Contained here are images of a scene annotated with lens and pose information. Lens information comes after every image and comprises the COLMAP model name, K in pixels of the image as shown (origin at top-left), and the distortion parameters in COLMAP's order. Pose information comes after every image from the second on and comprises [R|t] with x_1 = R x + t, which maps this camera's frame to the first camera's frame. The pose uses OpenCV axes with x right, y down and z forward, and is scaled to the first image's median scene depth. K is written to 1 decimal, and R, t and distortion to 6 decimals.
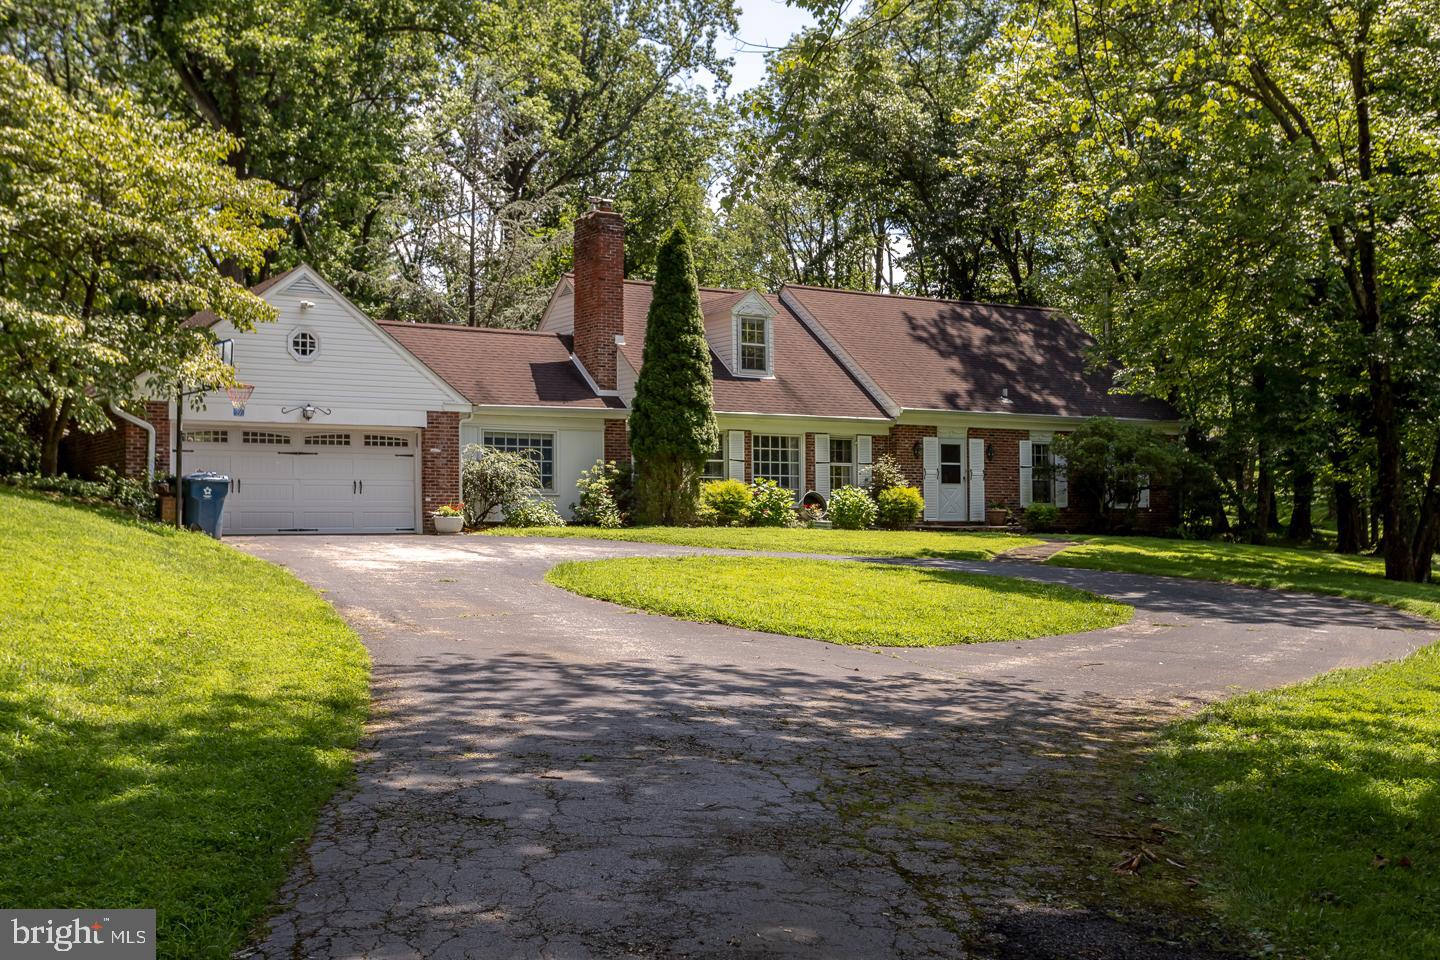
lens RADIAL K [[1616.7, 0, 723.1], [0, 1616.7, 478.5], [0, 0, 1]] dist [0.013574, 0.000000]
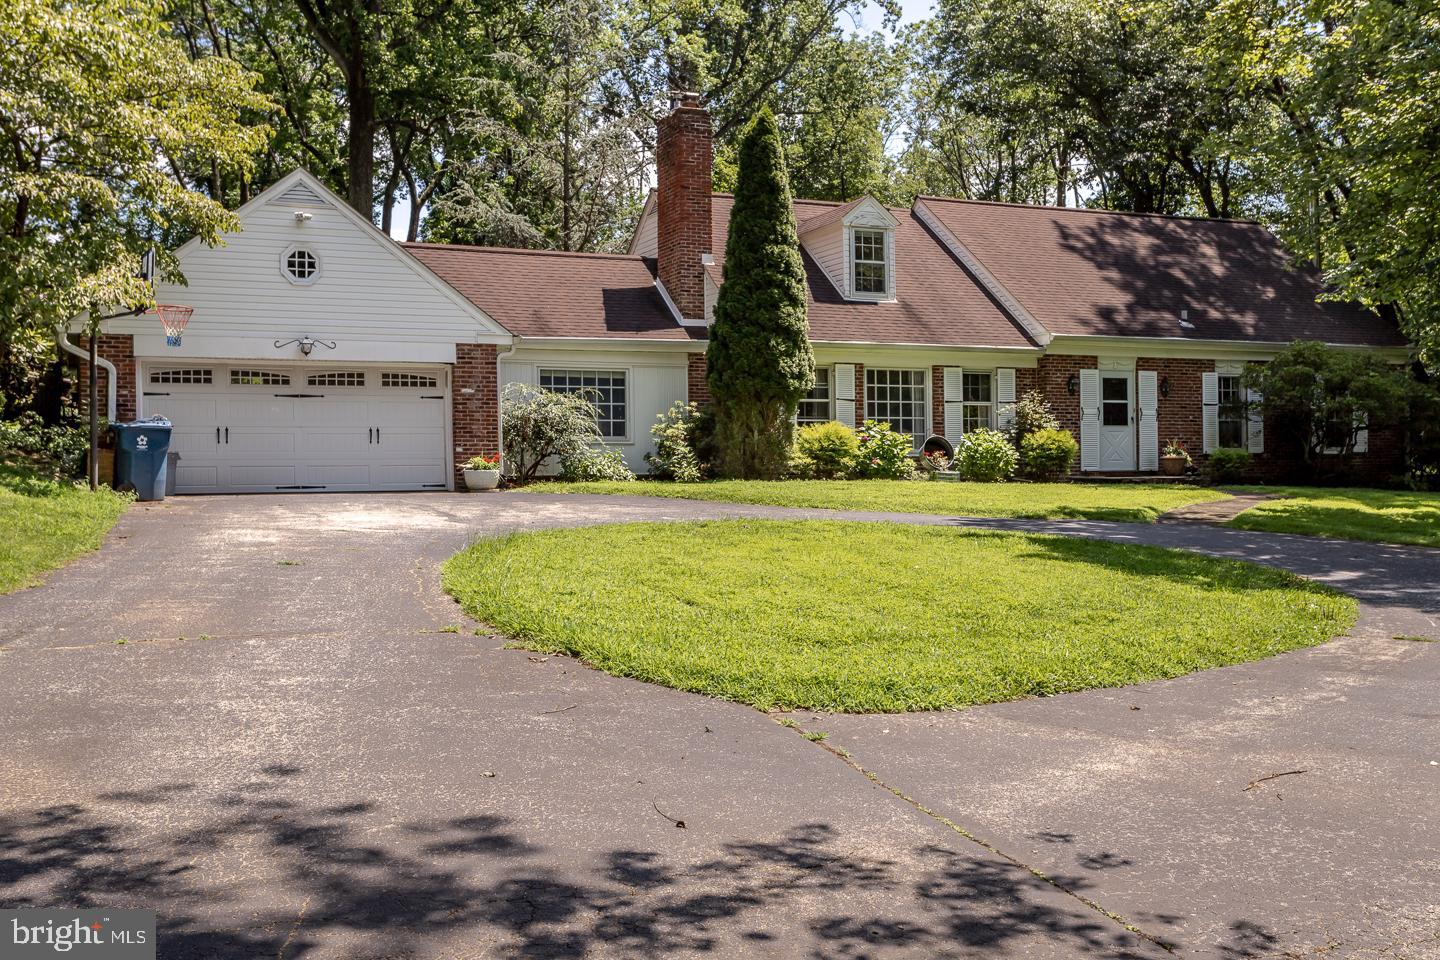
lens RADIAL K [[1489.1, 0, 714.3], [0, 1489.1, 480.0], [0, 0, 1]] dist [0.020775, 0.000000]
pose [[0.988937, -0.007674, -0.148137, 0.055026], [0.012105, 0.999505, 0.029031, 0.006998], [0.147841, -0.030503, 0.988541, 0.231392]]
